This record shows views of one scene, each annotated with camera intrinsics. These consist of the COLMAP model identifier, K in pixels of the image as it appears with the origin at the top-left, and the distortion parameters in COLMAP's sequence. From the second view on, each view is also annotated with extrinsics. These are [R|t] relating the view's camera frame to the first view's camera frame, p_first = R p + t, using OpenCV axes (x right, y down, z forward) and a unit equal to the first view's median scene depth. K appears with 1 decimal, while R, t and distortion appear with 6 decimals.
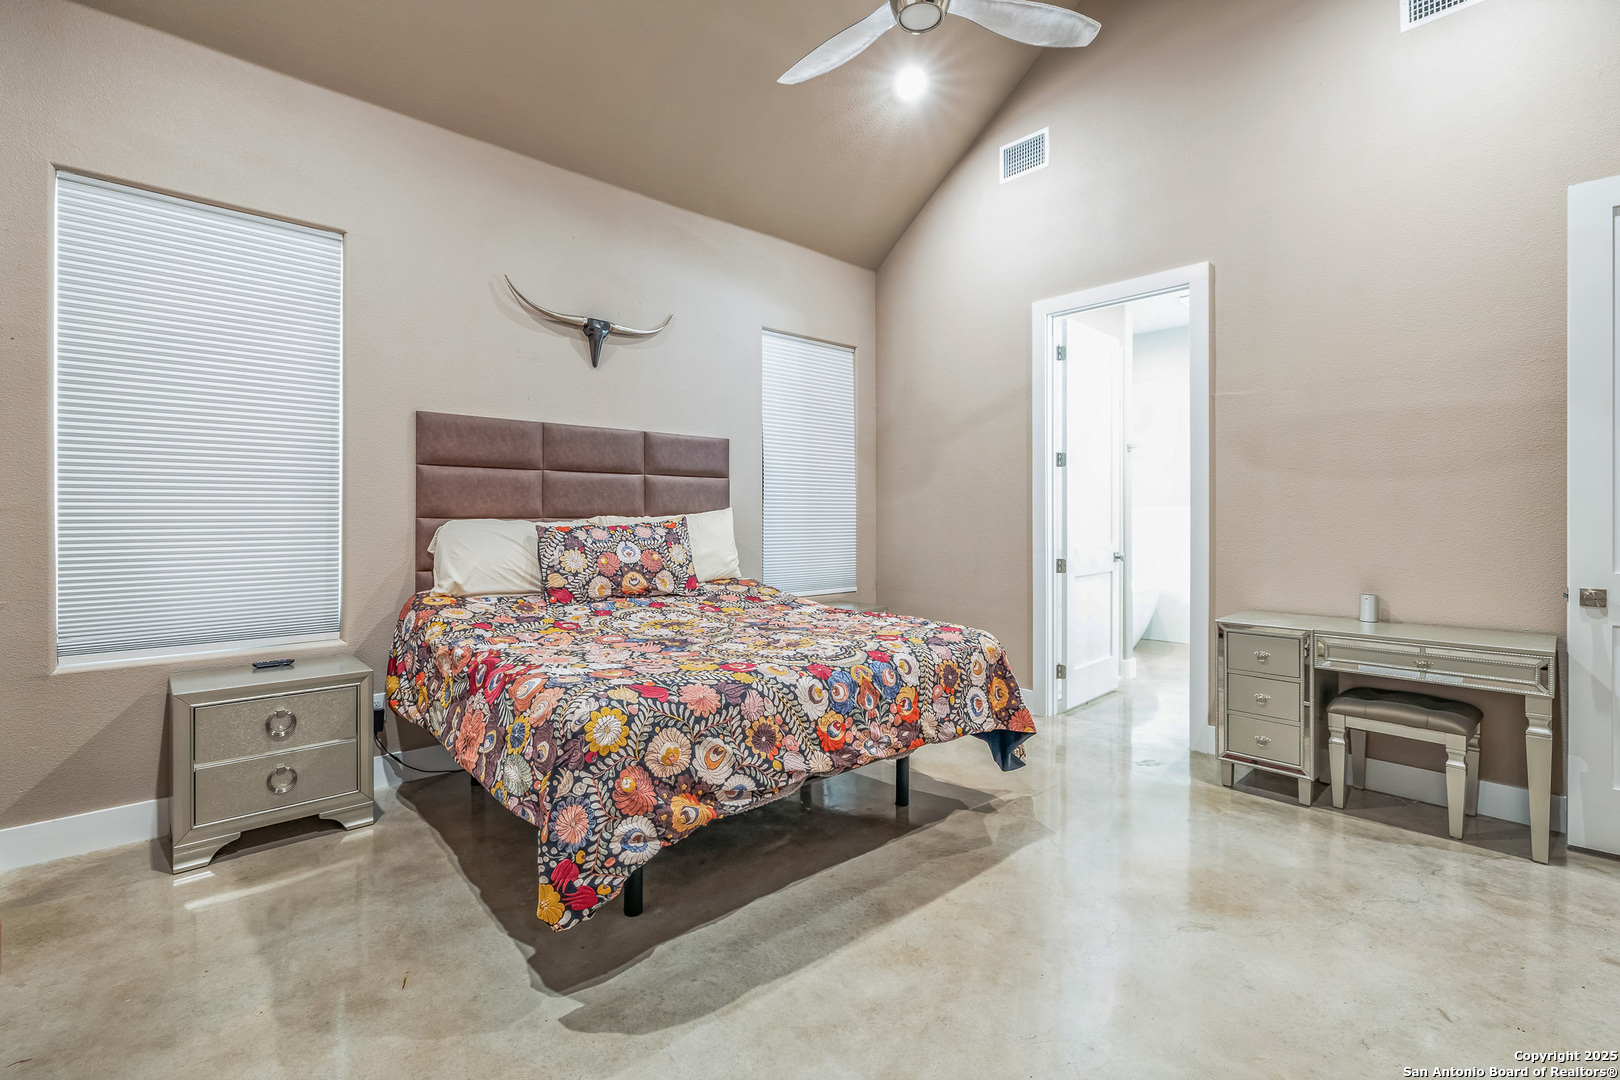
lens RADIAL K [[728.9, 0, 809.3], [0, 728.9, 524.9], [0, 0, 1]] dist [-0.011041, 0.000037]
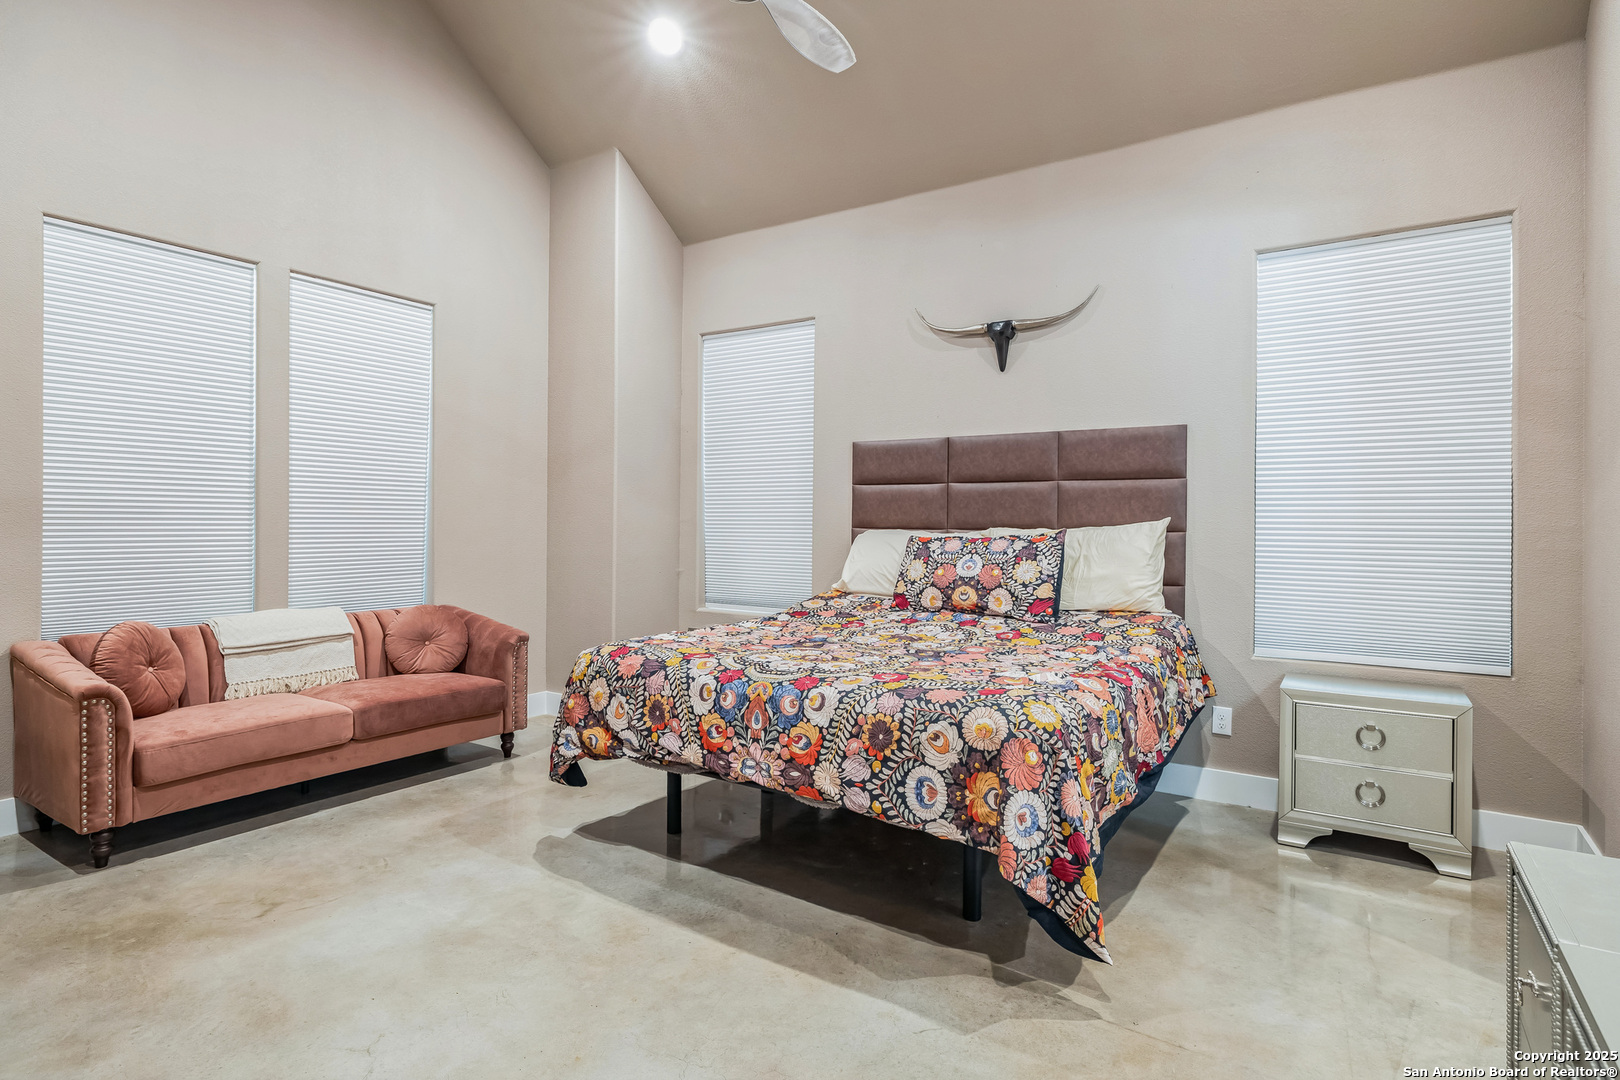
lens RADIAL K [[853.7, 0, 808.0], [0, 853.7, 535.4], [0, 0, 1]] dist [-0.004631, 0.000470]
pose [[0.232529, 0.013729, -0.972492, 1.014115], [-0.021815, 0.999722, 0.008897, -0.009266], [0.972345, 0.019146, 0.232764, 0.688450]]
